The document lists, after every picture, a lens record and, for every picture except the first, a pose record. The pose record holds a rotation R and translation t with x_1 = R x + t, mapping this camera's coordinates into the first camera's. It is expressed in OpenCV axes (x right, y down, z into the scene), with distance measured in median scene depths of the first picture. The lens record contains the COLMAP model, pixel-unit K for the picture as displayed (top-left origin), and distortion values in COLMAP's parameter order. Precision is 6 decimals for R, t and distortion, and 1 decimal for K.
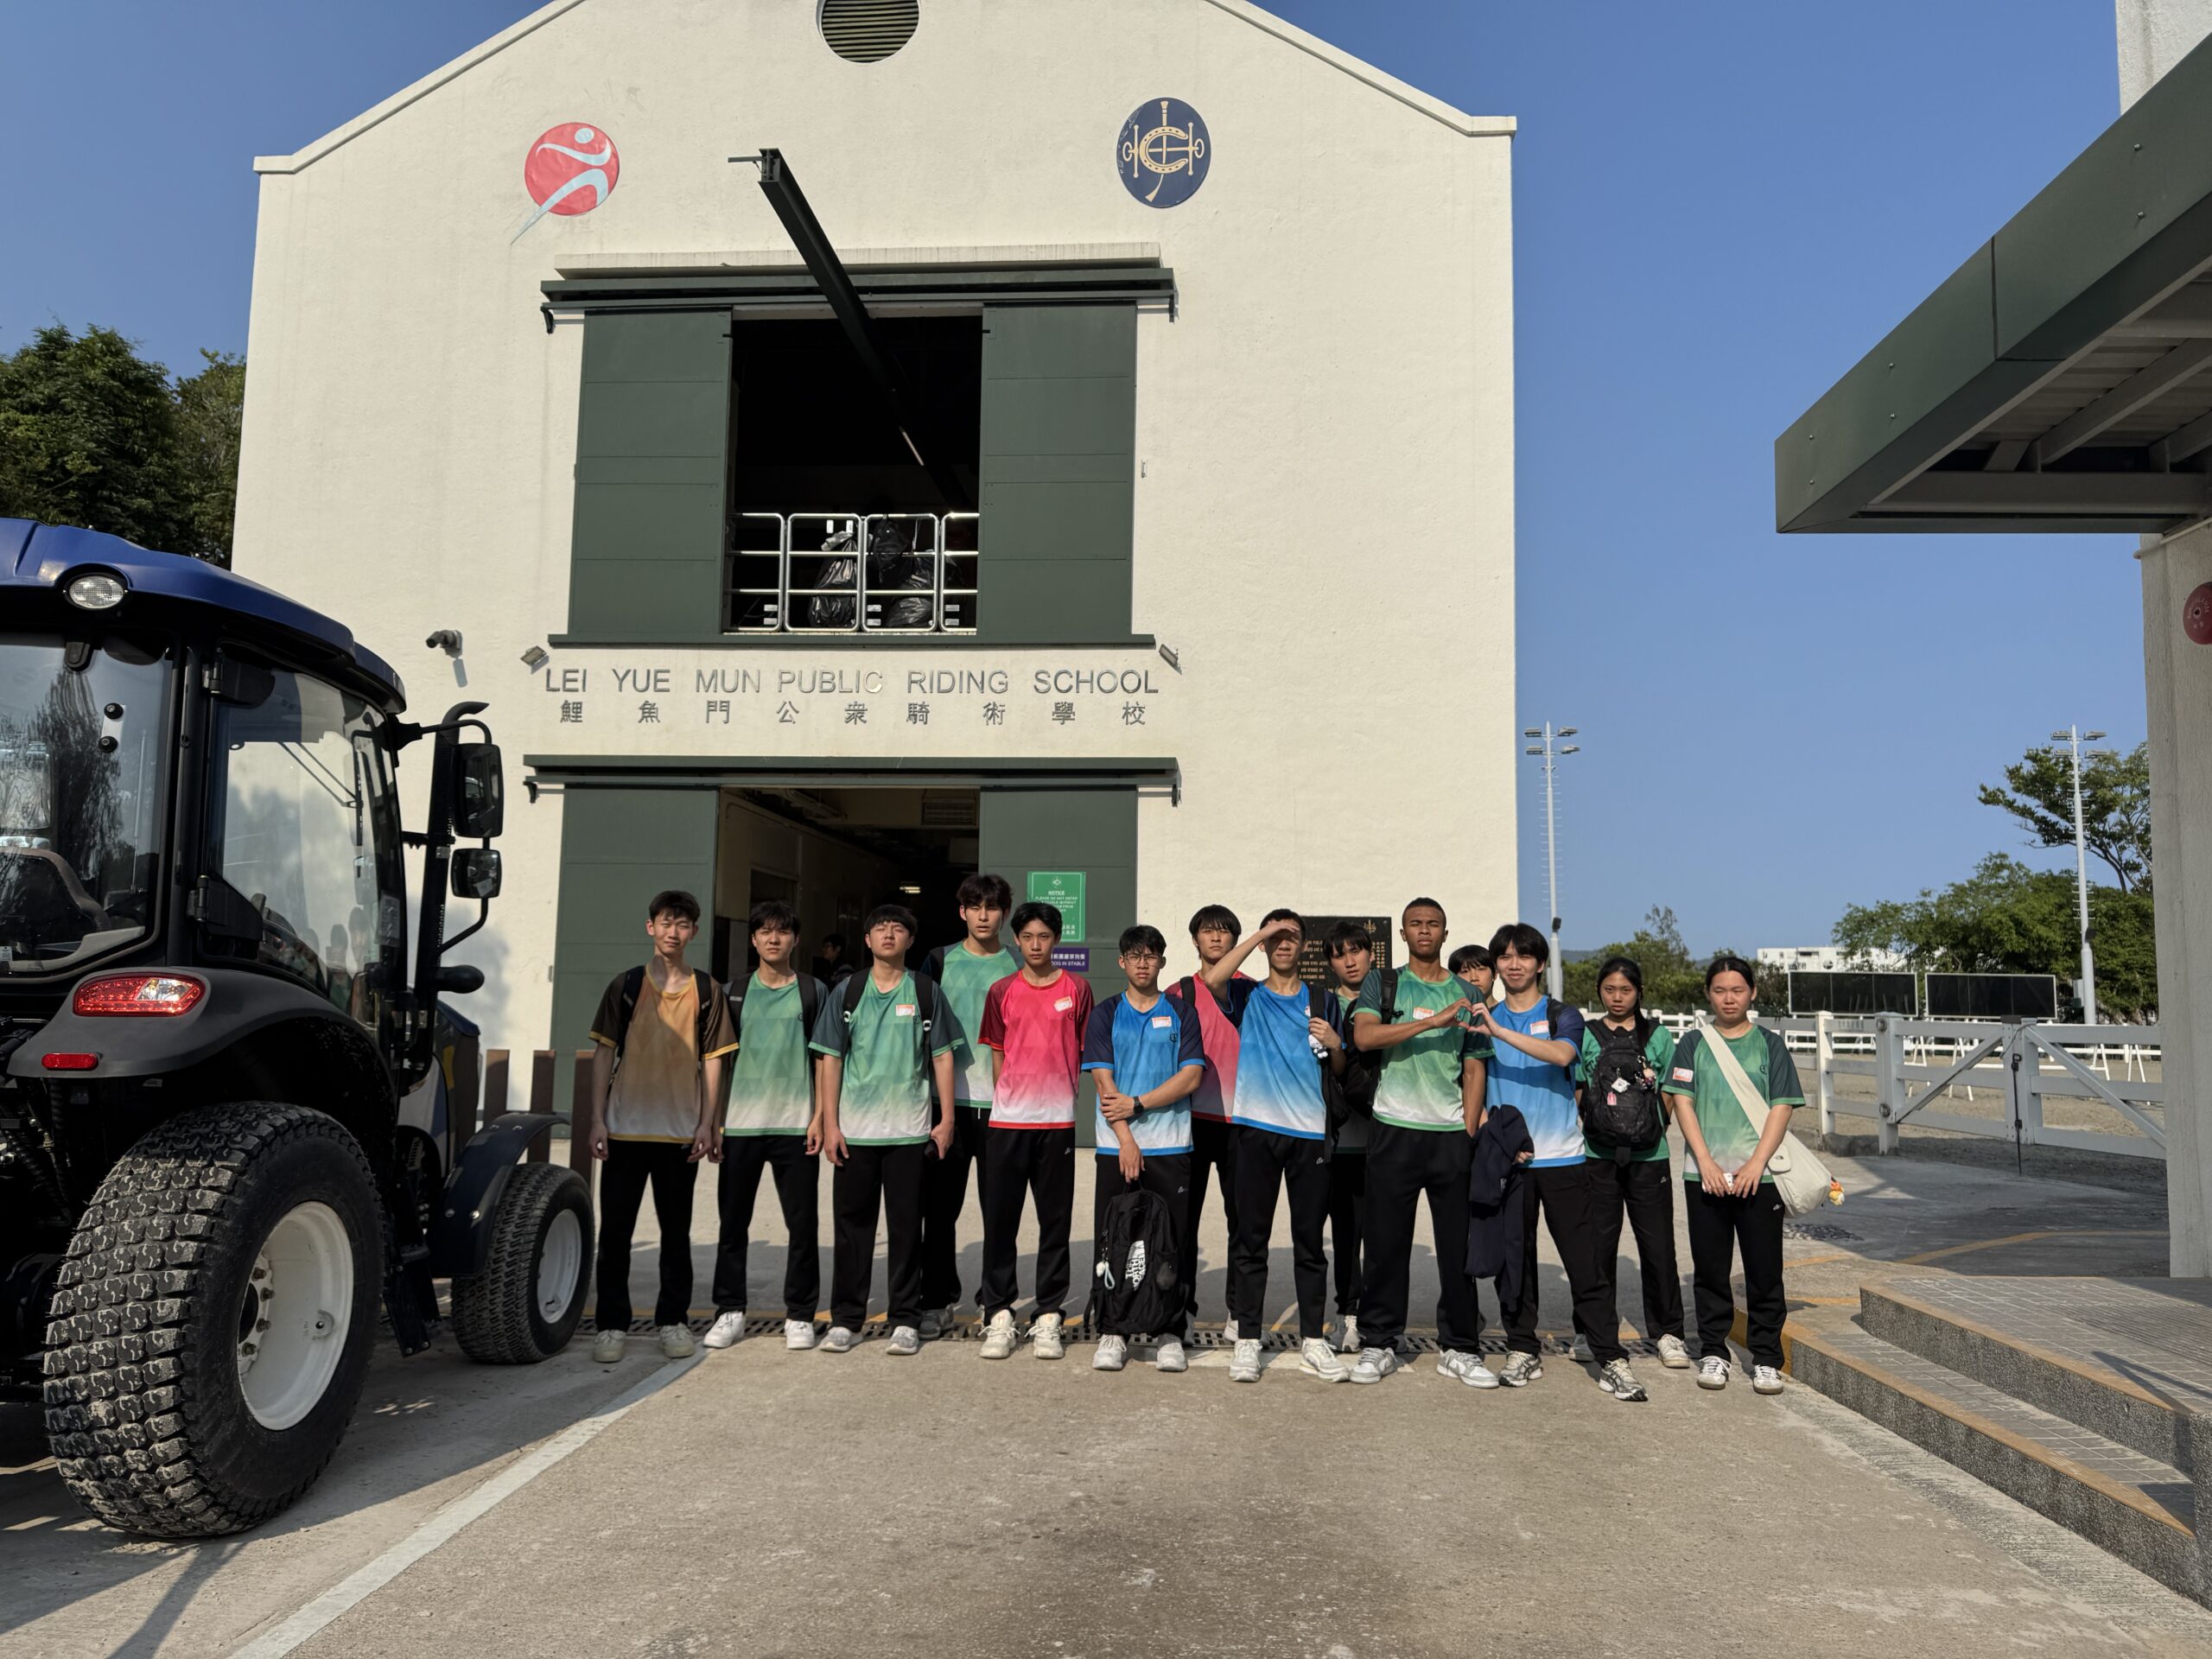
lens RADIAL K [[1541.1, 0, 1134.0], [0, 1541.1, 845.8], [0, 0, 1]] dist [0.051421, -0.063648]
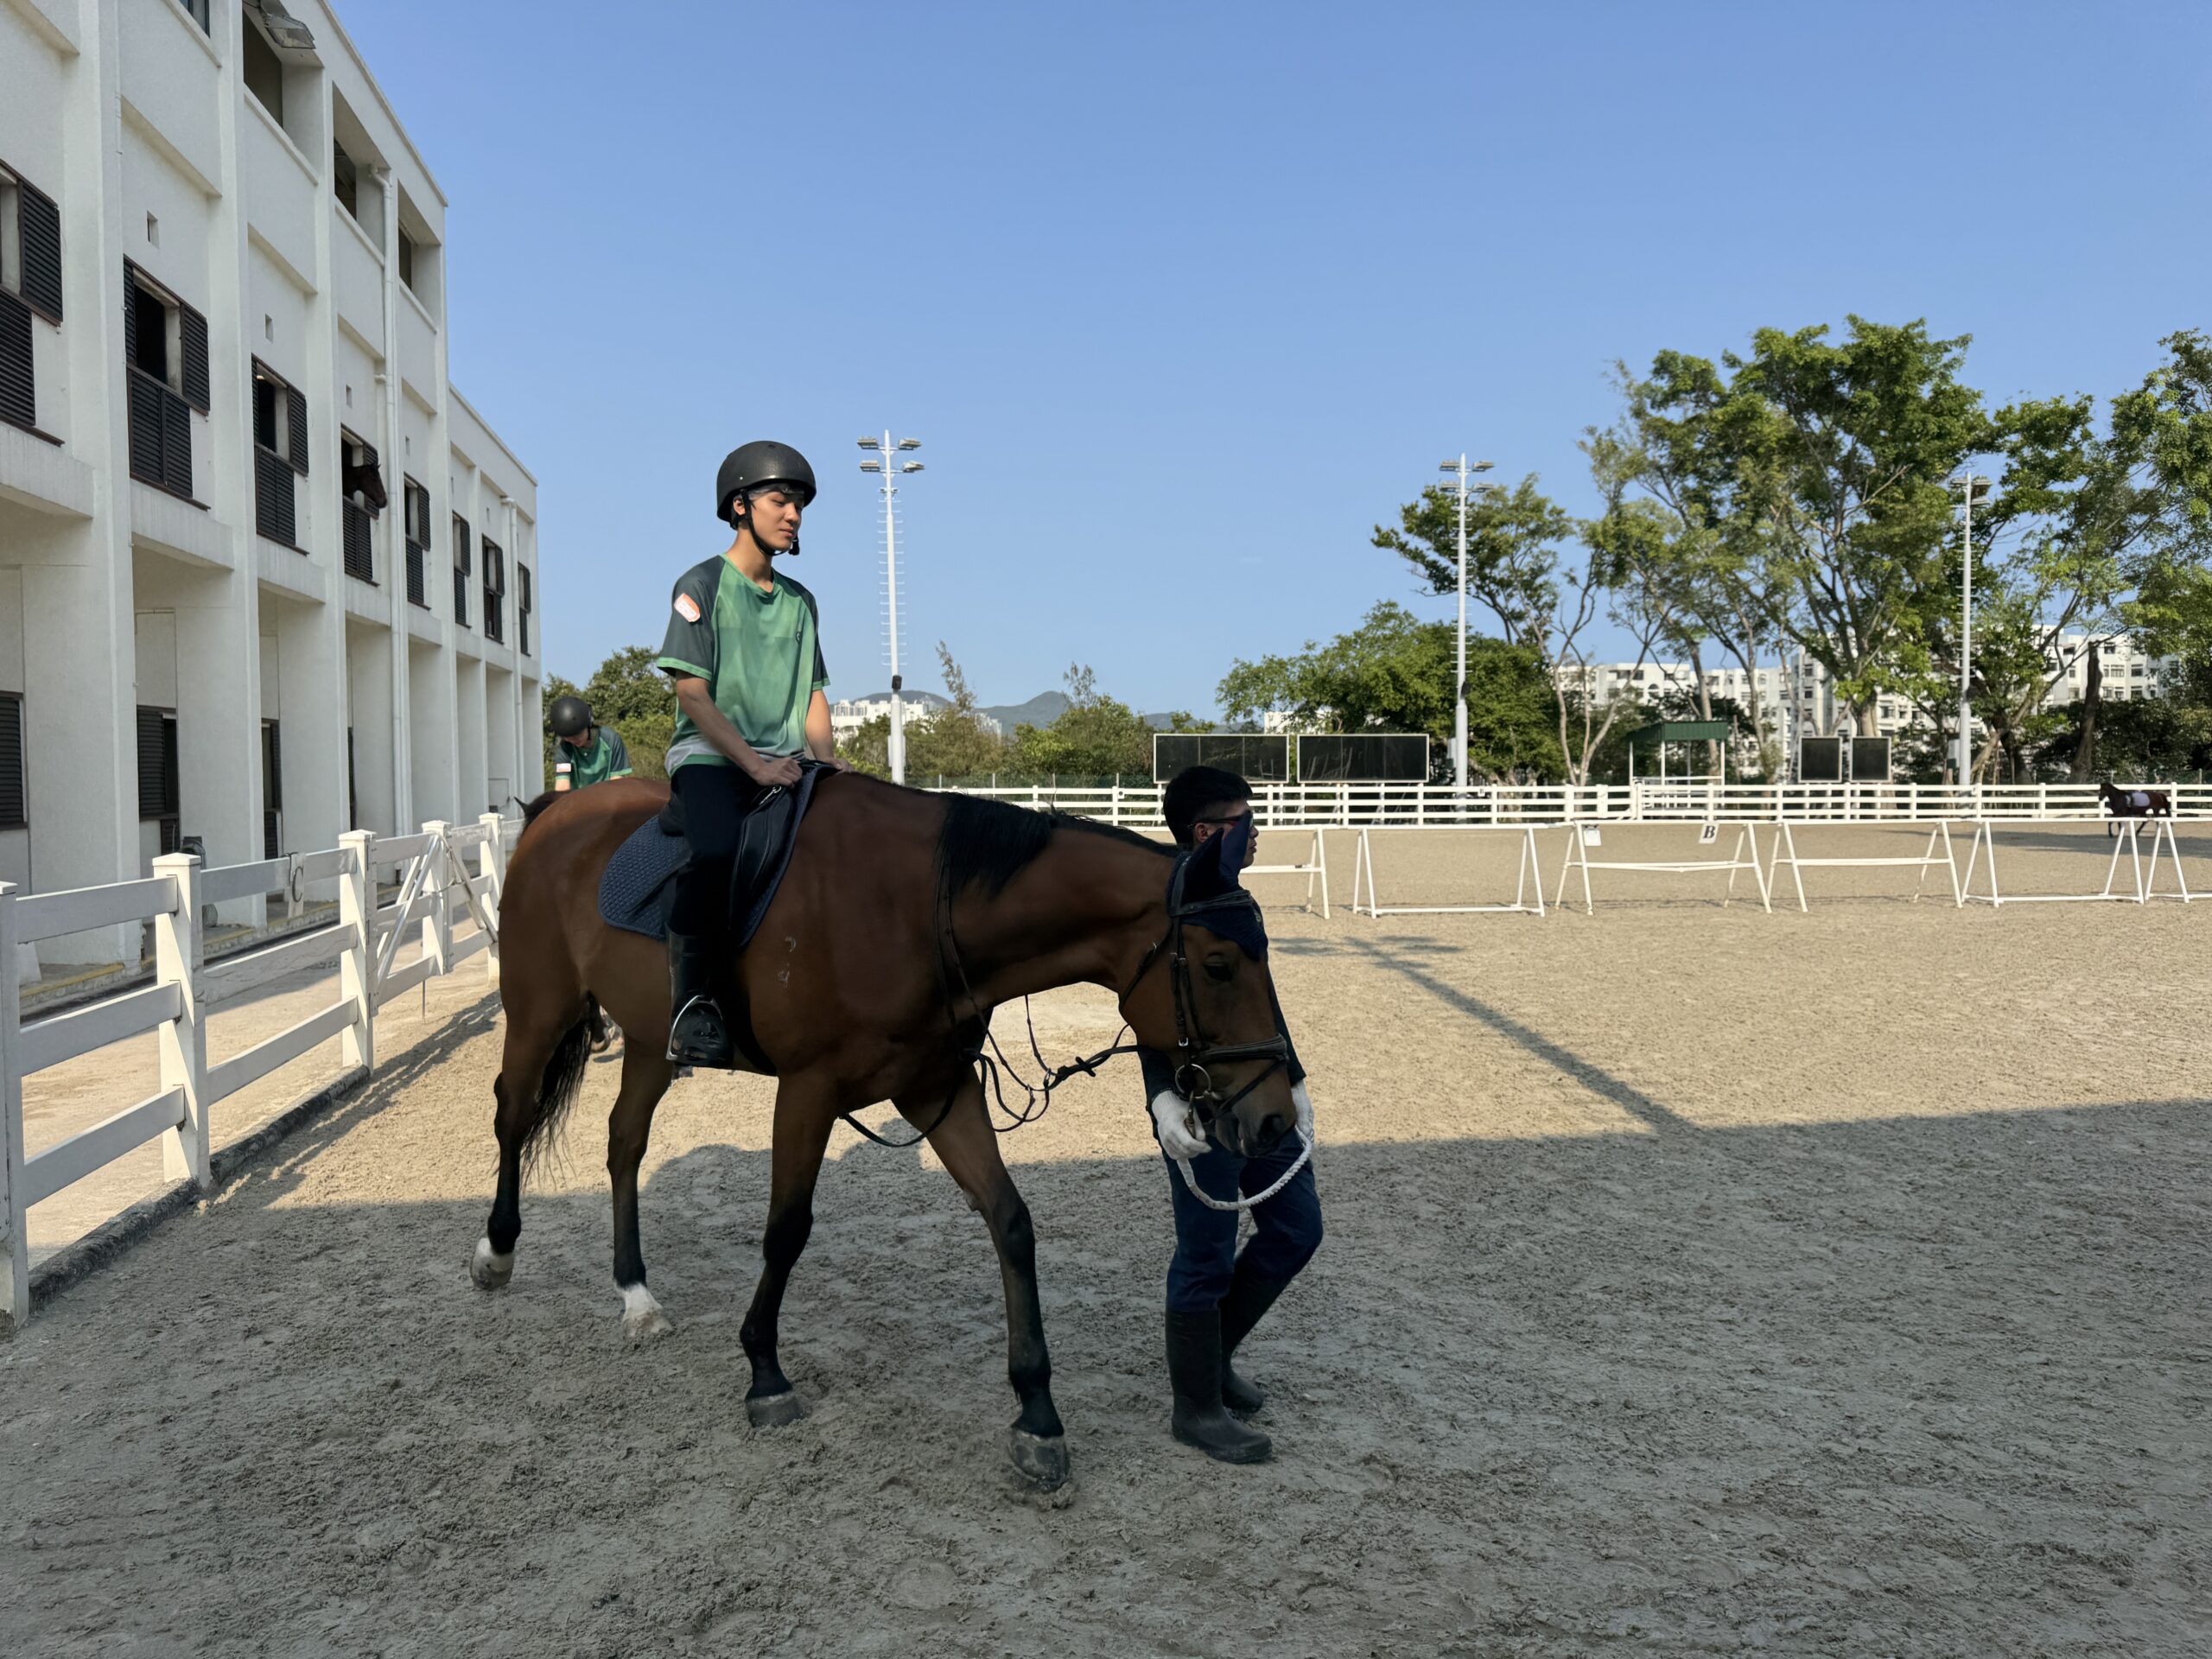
lens RADIAL K [[1541.1, 0, 1097.6], [0, 1541.1, 847.6], [0, 0, 1]] dist [0.051421, -0.063648]
pose [[0.964666, -0.034102, 0.261259, 0.160890], [-0.005477, 0.988779, 0.149289, 0.014378], [-0.263418, -0.145445, 0.953655, 0.170807]]
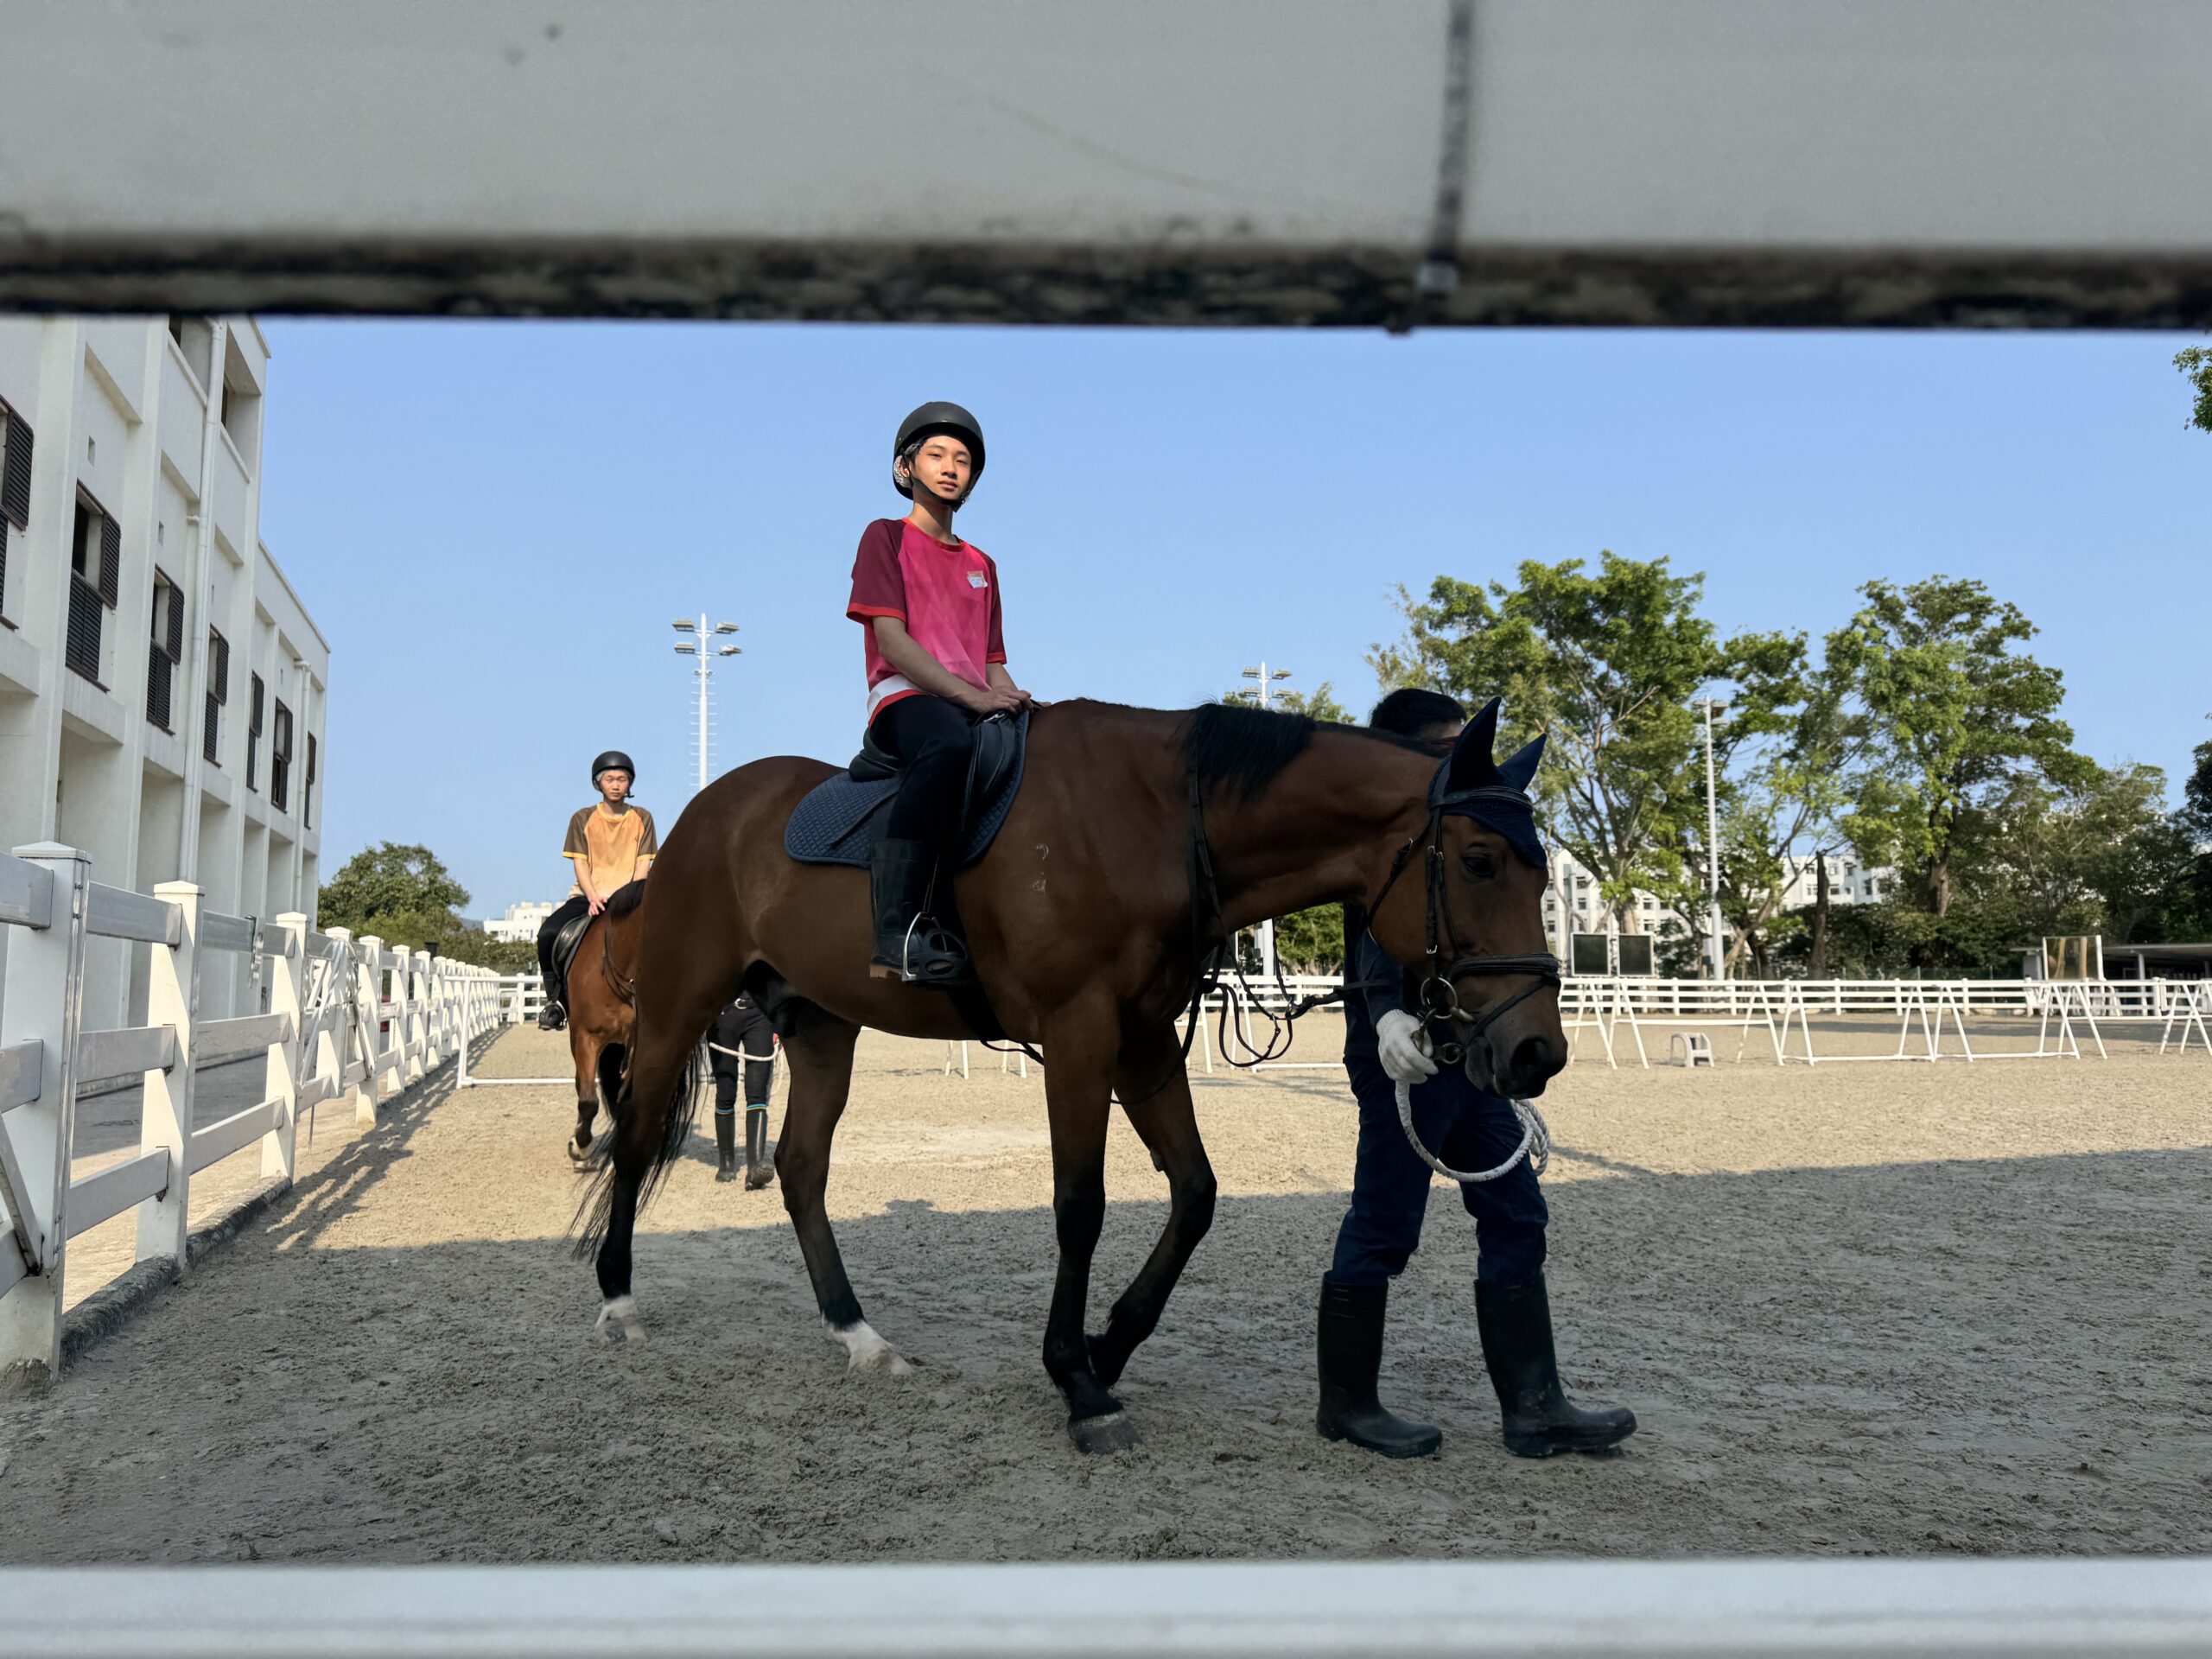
lens RADIAL K [[1541.1, 0, 1120.8], [0, 1541.1, 845.2], [0, 0, 1]] dist [0.051421, -0.063648]
pose [[0.911154, 0.018272, 0.411661, 0.141897], [-0.025298, 0.999612, 0.011624, 0.025585], [-0.411289, -0.021006, 0.911263, 0.178637]]
